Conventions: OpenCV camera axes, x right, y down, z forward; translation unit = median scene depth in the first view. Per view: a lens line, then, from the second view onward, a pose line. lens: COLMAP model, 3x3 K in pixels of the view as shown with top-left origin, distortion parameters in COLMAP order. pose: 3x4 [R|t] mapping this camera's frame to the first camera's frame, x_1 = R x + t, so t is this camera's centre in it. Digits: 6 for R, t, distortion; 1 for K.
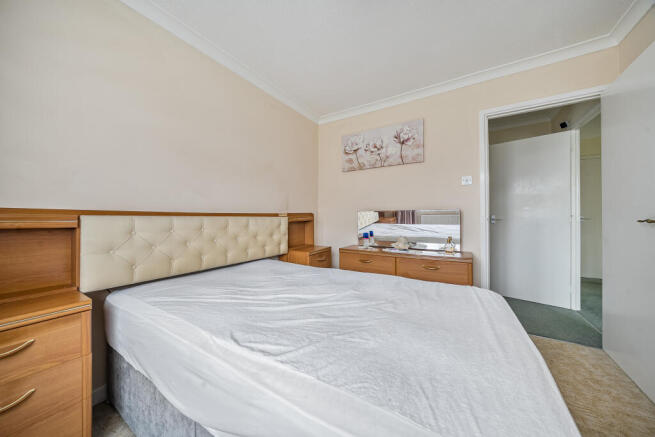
lens RADIAL K [[228.1, 0, 326.8], [0, 228.1, 216.0], [0, 0, 1]] dist [-0.005358, -0.000317]
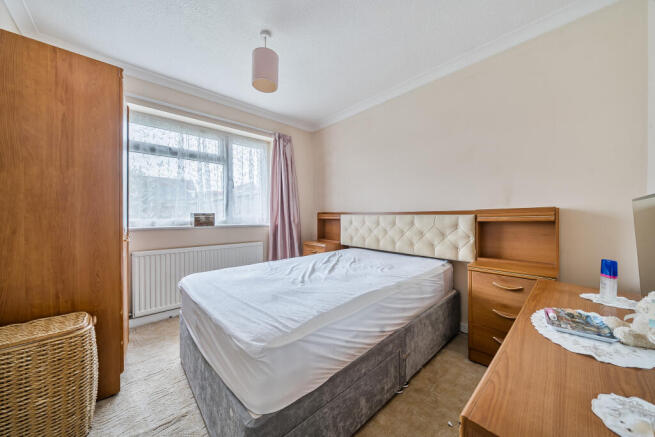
lens RADIAL K [[228.1, 0, 327.9], [0, 228.1, 216.2], [0, 0, 1]] dist [-0.005358, -0.000317]
pose [[-0.266412, 0.003505, -0.963853, 0.759406], [0.000713, 0.999994, 0.003439, 0.006249], [0.963859, 0.000229, -0.266413, 0.834918]]
